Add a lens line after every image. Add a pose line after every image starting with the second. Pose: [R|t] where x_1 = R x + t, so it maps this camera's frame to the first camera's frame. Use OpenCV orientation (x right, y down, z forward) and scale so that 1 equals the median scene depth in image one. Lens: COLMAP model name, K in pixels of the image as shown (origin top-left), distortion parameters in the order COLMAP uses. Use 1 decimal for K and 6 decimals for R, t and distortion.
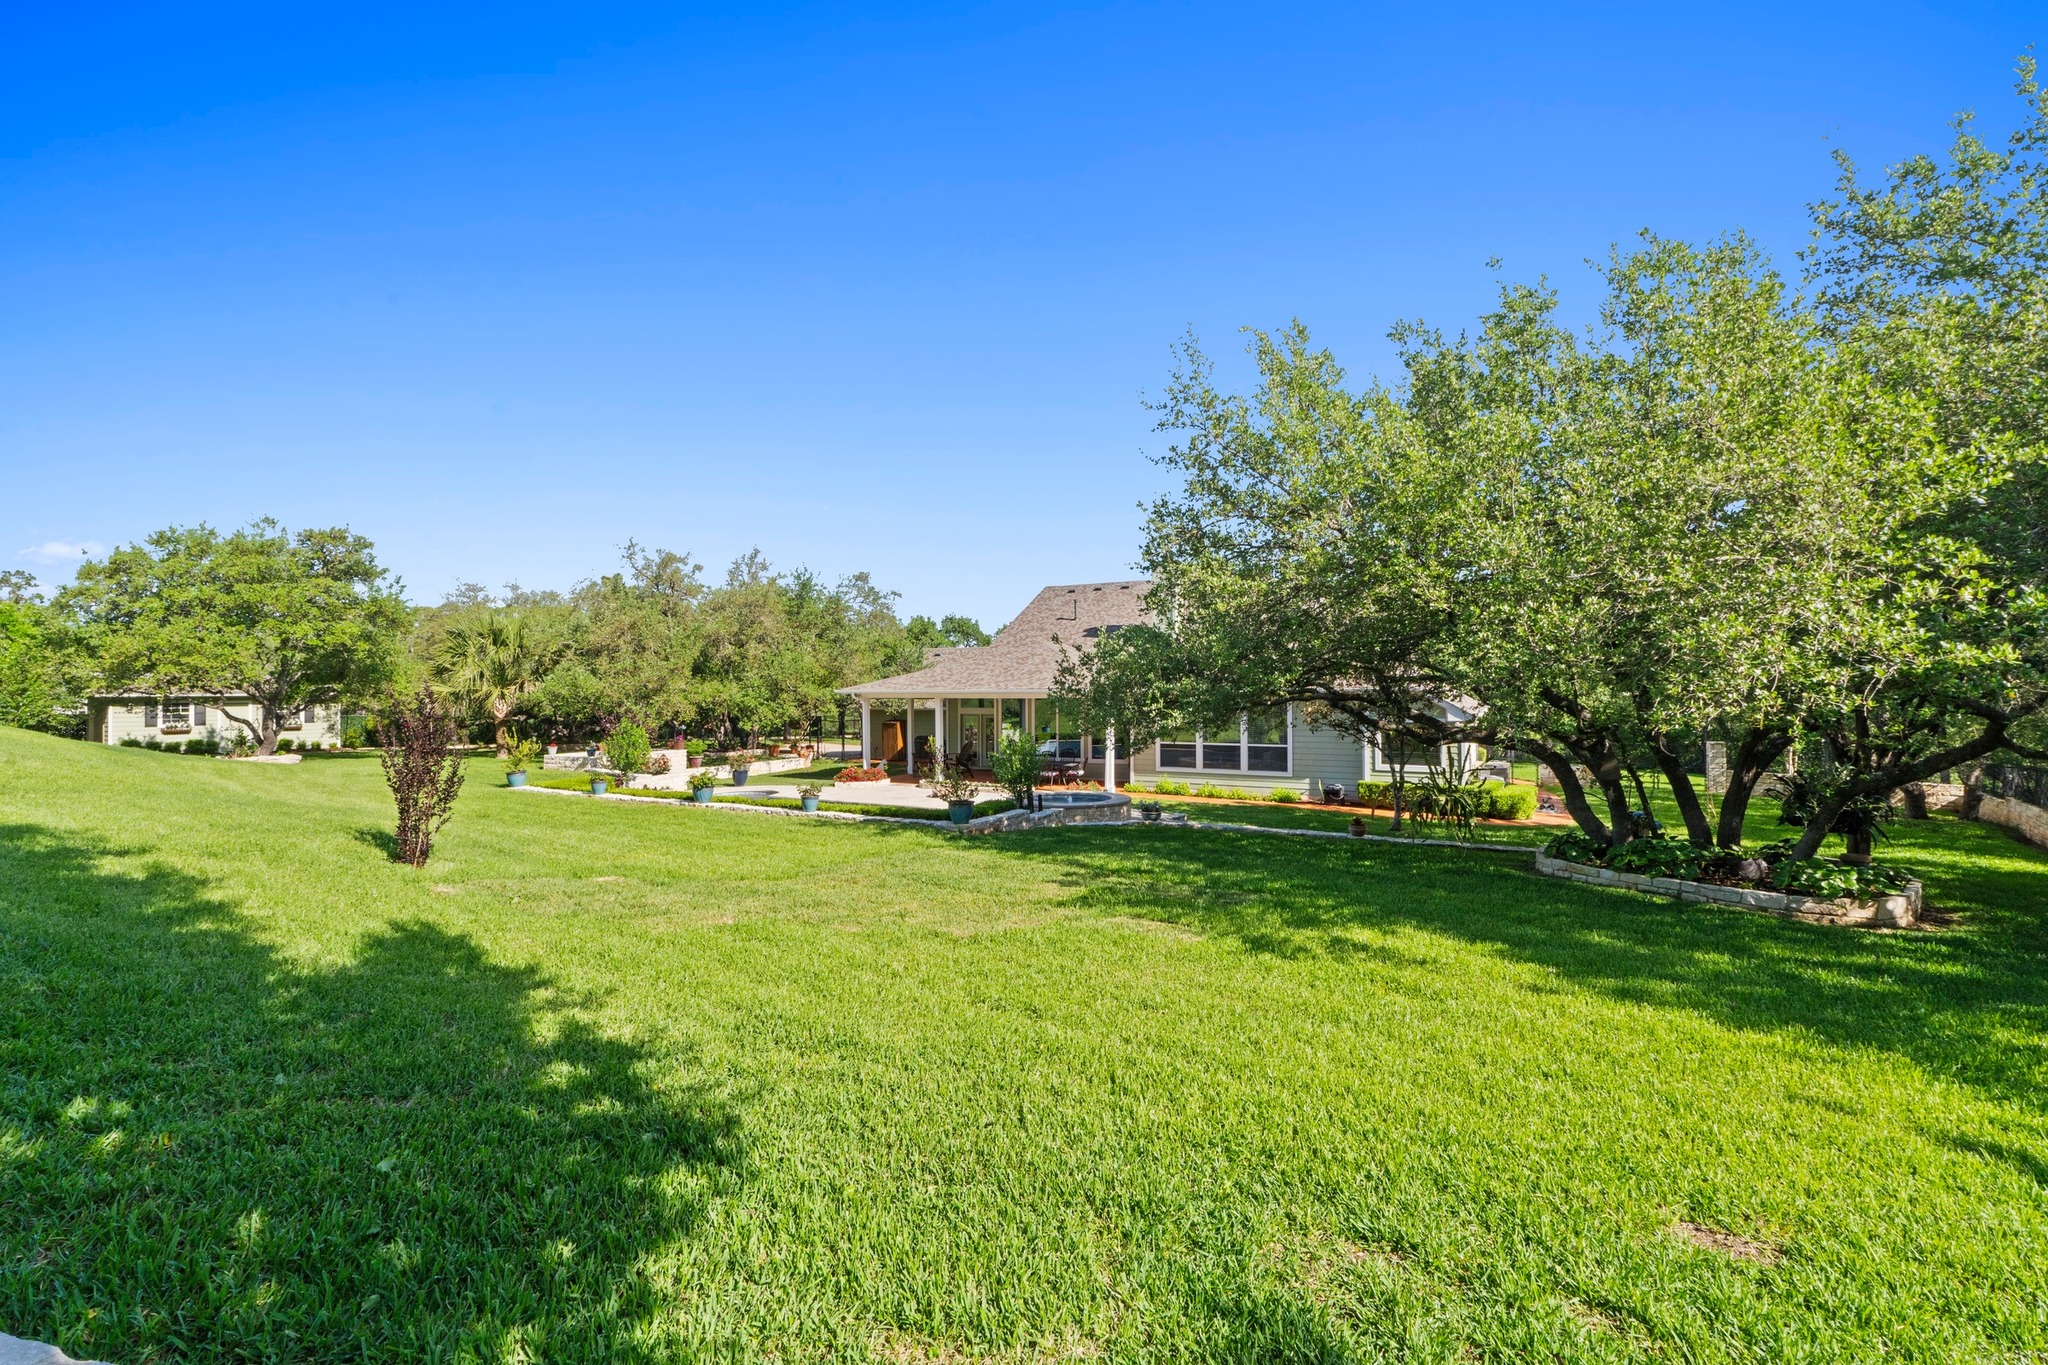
lens RADIAL K [[879.0, 0, 1024.2], [0, 879.0, 689.9], [0, 0, 1]] dist [-0.006329, 0.000092]
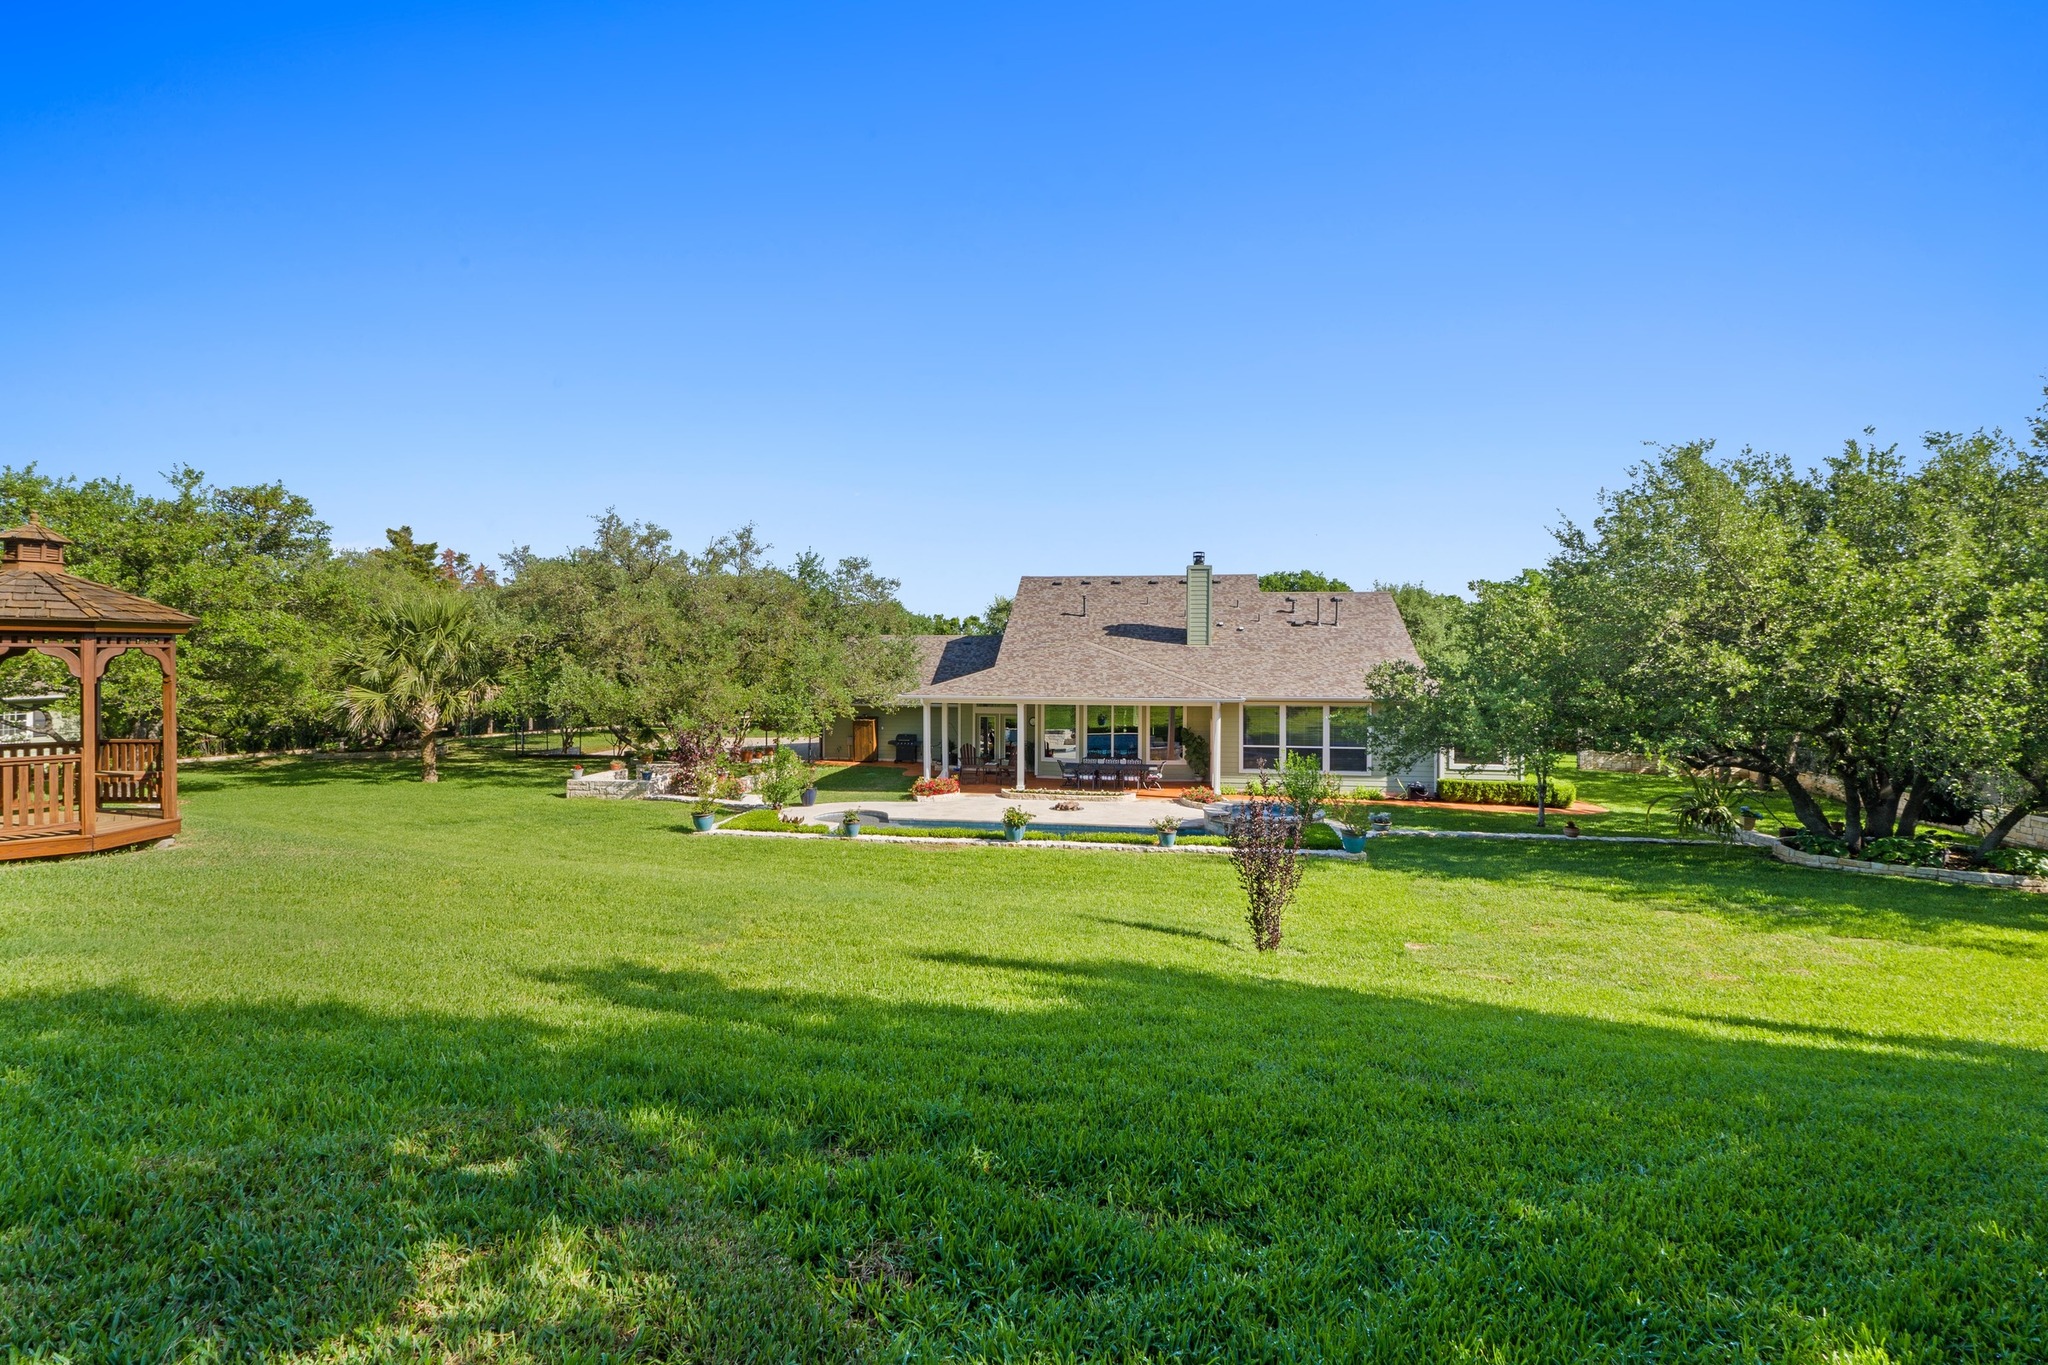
lens RADIAL K [[949.9, 0, 1024.9], [0, 949.9, 675.9], [0, 0, 1]] dist [0.002578, 0.000180]
pose [[0.940567, -0.003068, 0.339594, -0.483909], [-0.005255, 0.999708, 0.023588, -0.049972], [-0.339567, -0.023970, 0.940276, 0.031666]]
